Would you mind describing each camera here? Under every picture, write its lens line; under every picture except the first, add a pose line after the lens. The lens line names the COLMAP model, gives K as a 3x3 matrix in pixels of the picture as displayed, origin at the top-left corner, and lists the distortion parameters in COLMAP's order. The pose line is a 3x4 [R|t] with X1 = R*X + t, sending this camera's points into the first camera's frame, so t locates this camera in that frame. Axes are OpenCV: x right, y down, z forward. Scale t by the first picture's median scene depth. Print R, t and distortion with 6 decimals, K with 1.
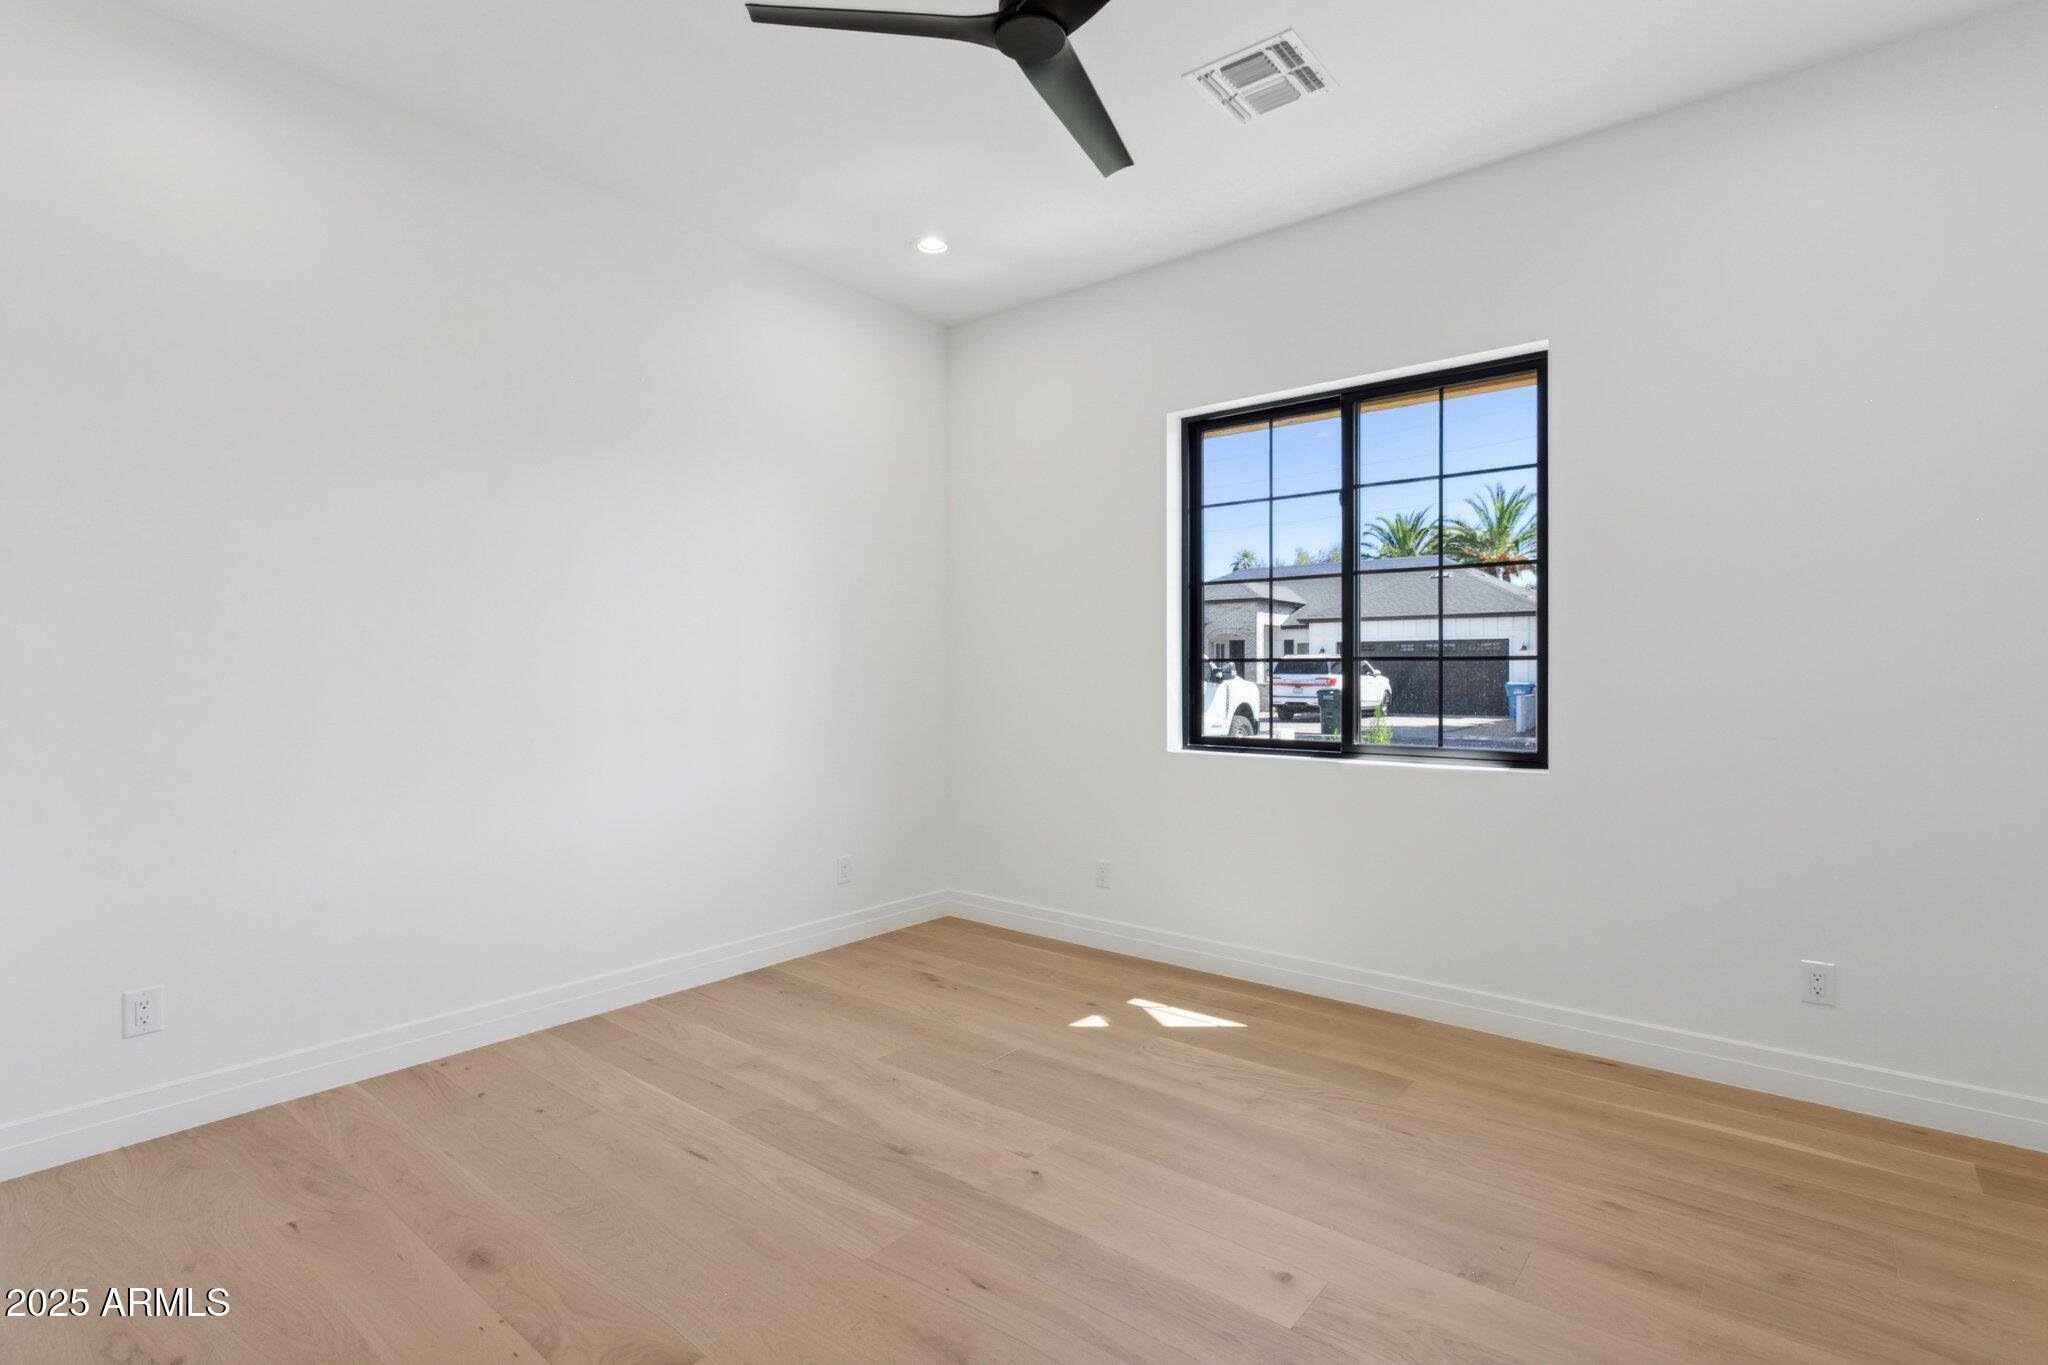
lens RADIAL K [[969.4, 0, 1021.6], [0, 969.4, 667.1], [0, 0, 1]] dist [0.001487, 0.001364]
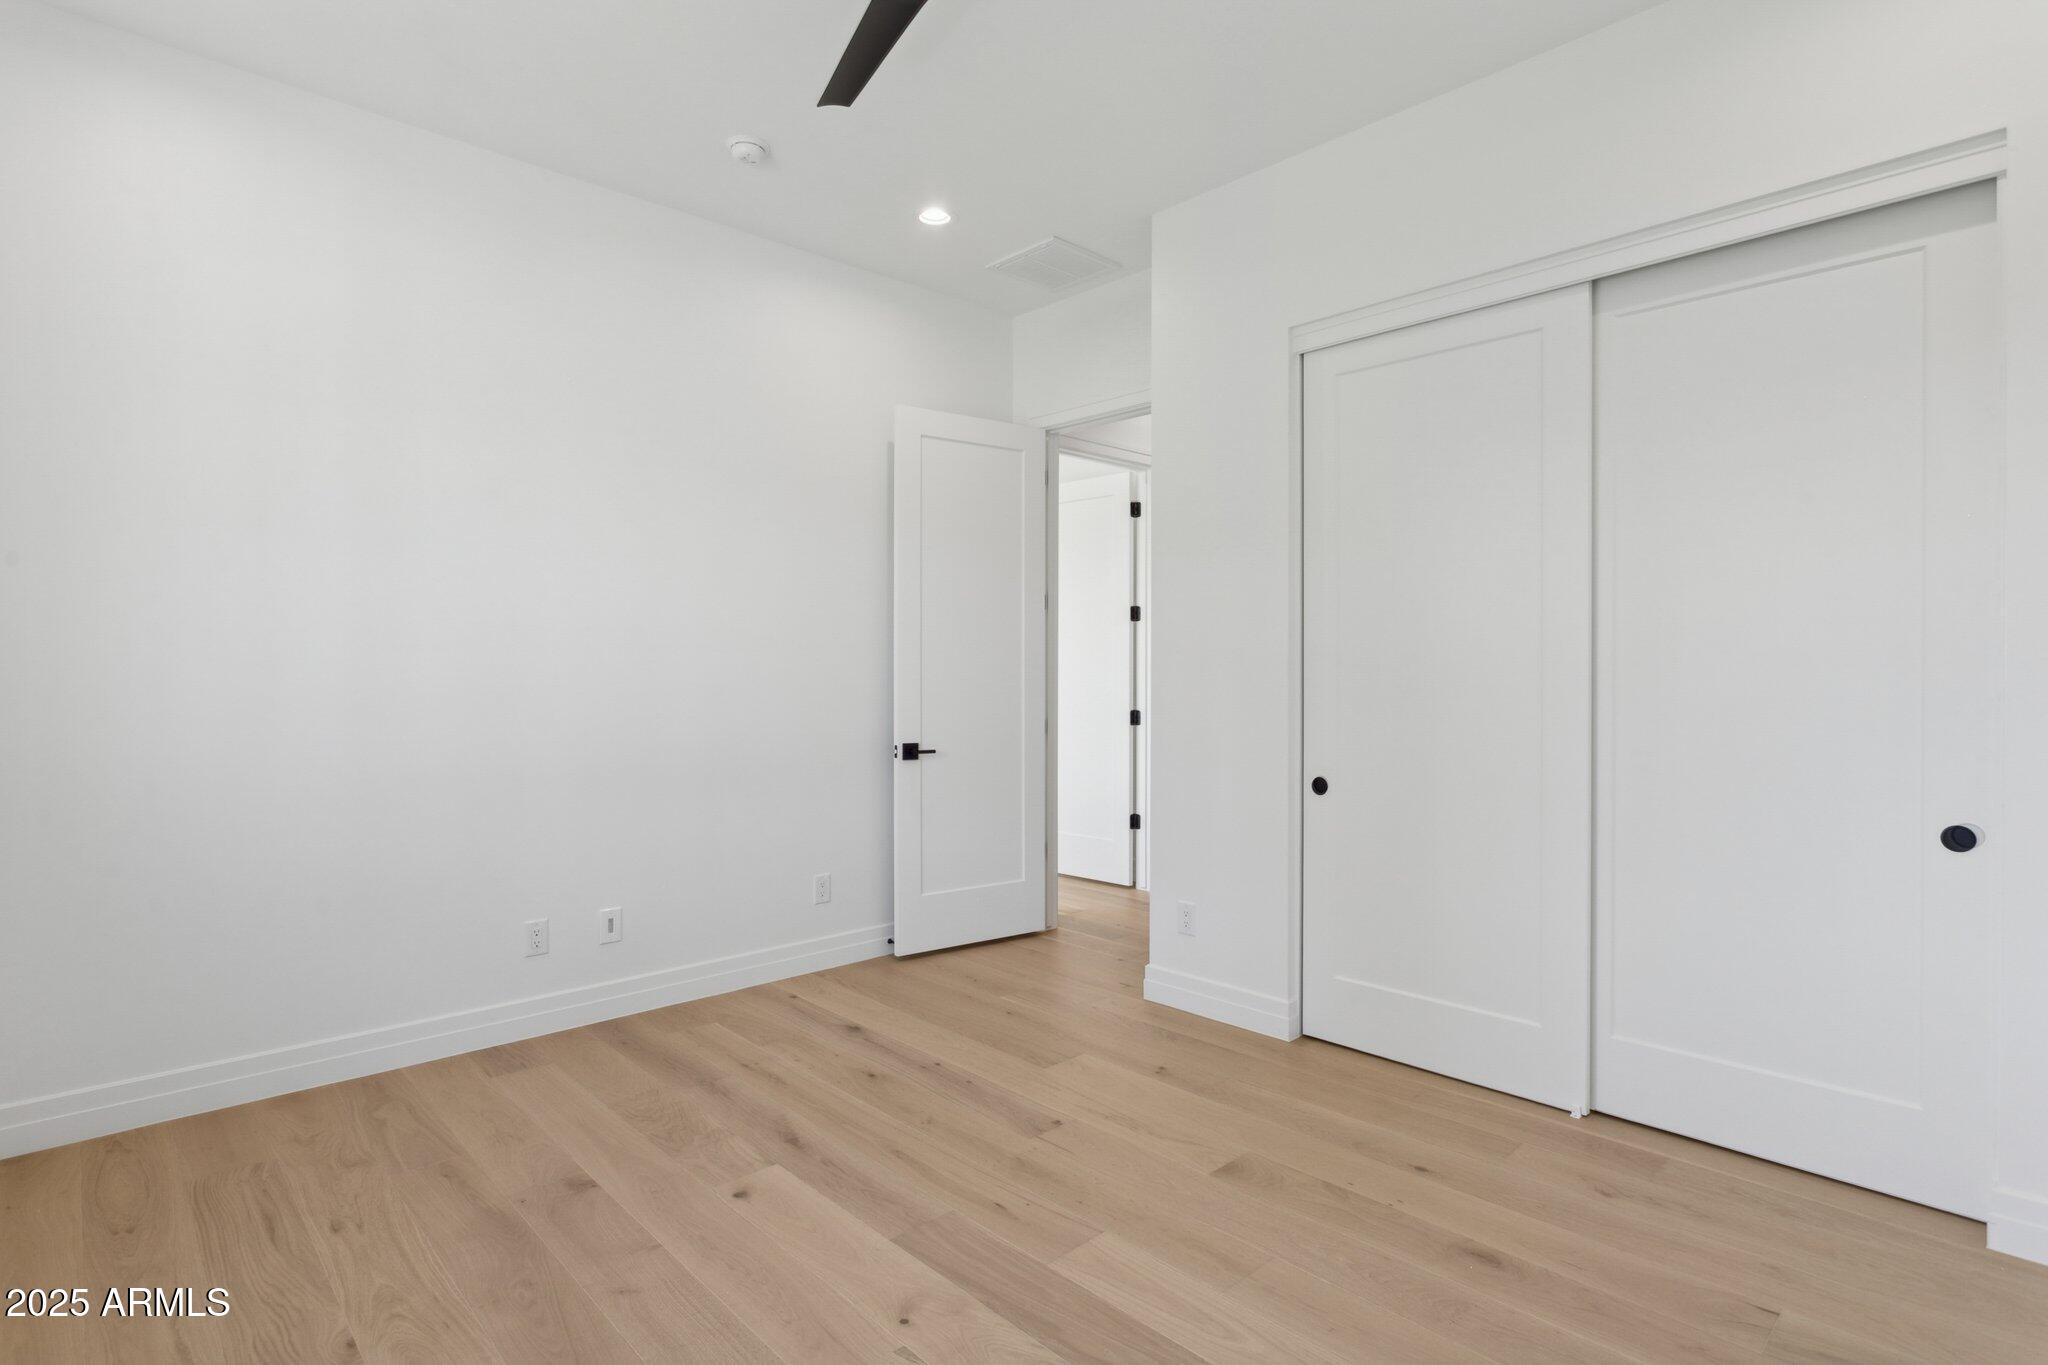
lens RADIAL K [[1006.7, 0, 1024.0], [0, 1006.7, 682.5], [0, 0, 1]] dist [-0.017903, 0.007988]
pose [[-0.992970, -0.000746, 0.118365, -0.197925], [-0.000708, 1.000000, 0.000362, 0.011226], [-0.118366, 0.000276, -0.992970, 2.023623]]
